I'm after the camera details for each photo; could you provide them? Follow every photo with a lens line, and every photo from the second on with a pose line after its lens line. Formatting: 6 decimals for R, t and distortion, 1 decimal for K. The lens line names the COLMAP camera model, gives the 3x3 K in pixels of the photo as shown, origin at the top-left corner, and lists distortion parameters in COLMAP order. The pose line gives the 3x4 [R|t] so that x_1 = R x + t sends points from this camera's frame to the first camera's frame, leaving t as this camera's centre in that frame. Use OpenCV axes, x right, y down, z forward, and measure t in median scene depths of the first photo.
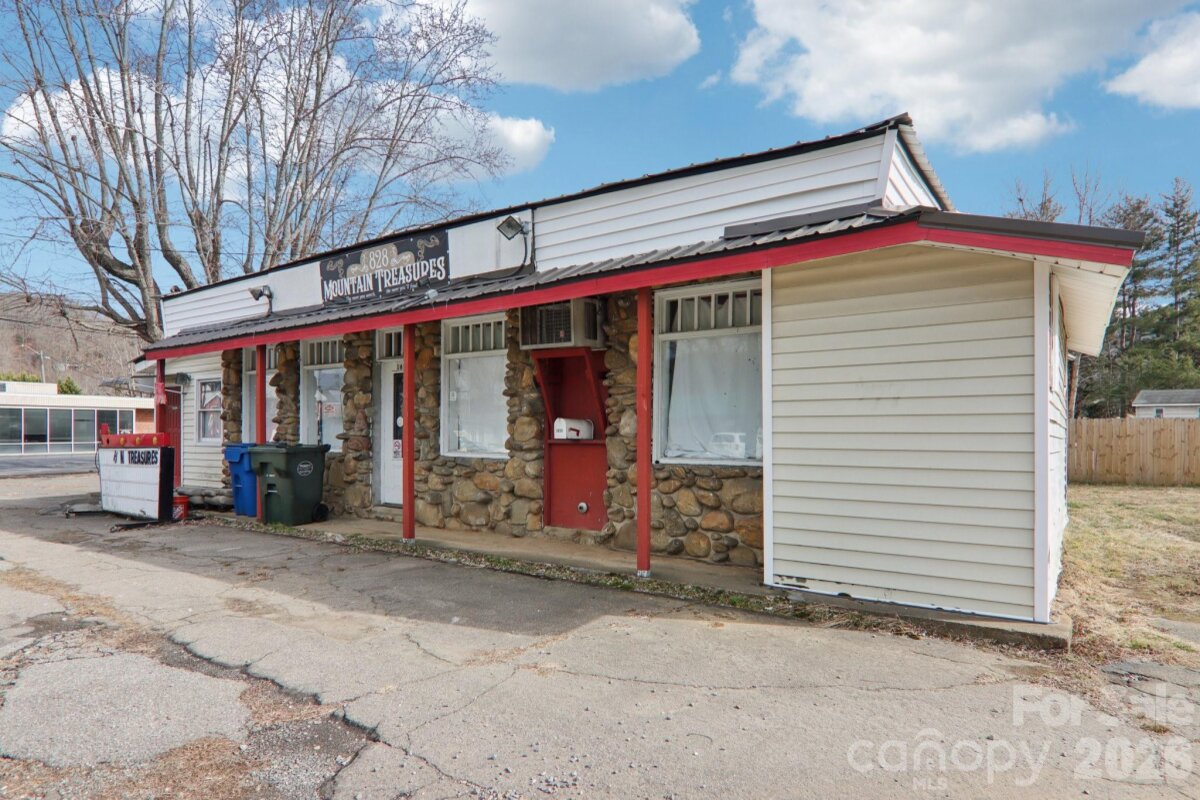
lens RADIAL K [[669.4, 0, 600.5], [0, 669.4, 414.8], [0, 0, 1]] dist [0.003449, -0.017381]
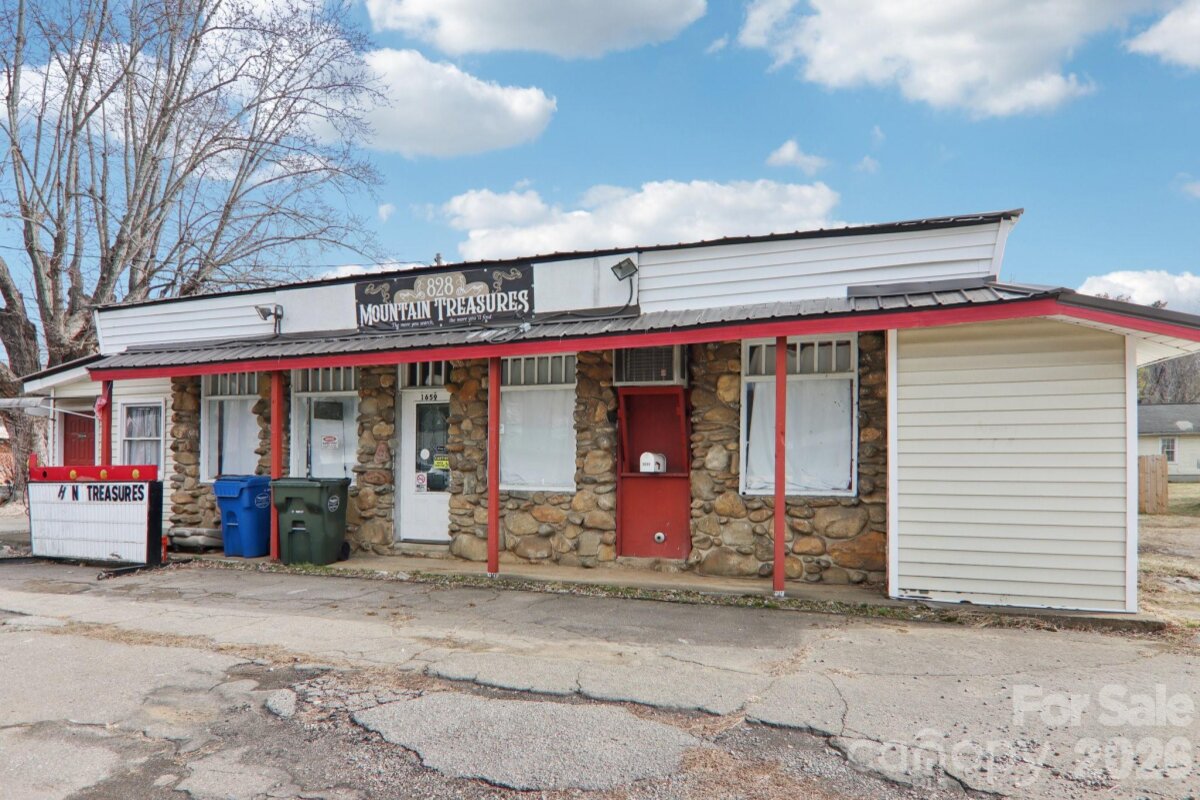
lens RADIAL K [[678.1, 0, 599.1], [0, 678.1, 444.6], [0, 0, 1]] dist [0.004618, -0.019768]
pose [[0.968322, 0.010711, 0.249476, -0.406029], [-0.009514, 0.999937, -0.006002, 0.000152], [-0.249524, 0.003439, 0.968362, -0.010363]]
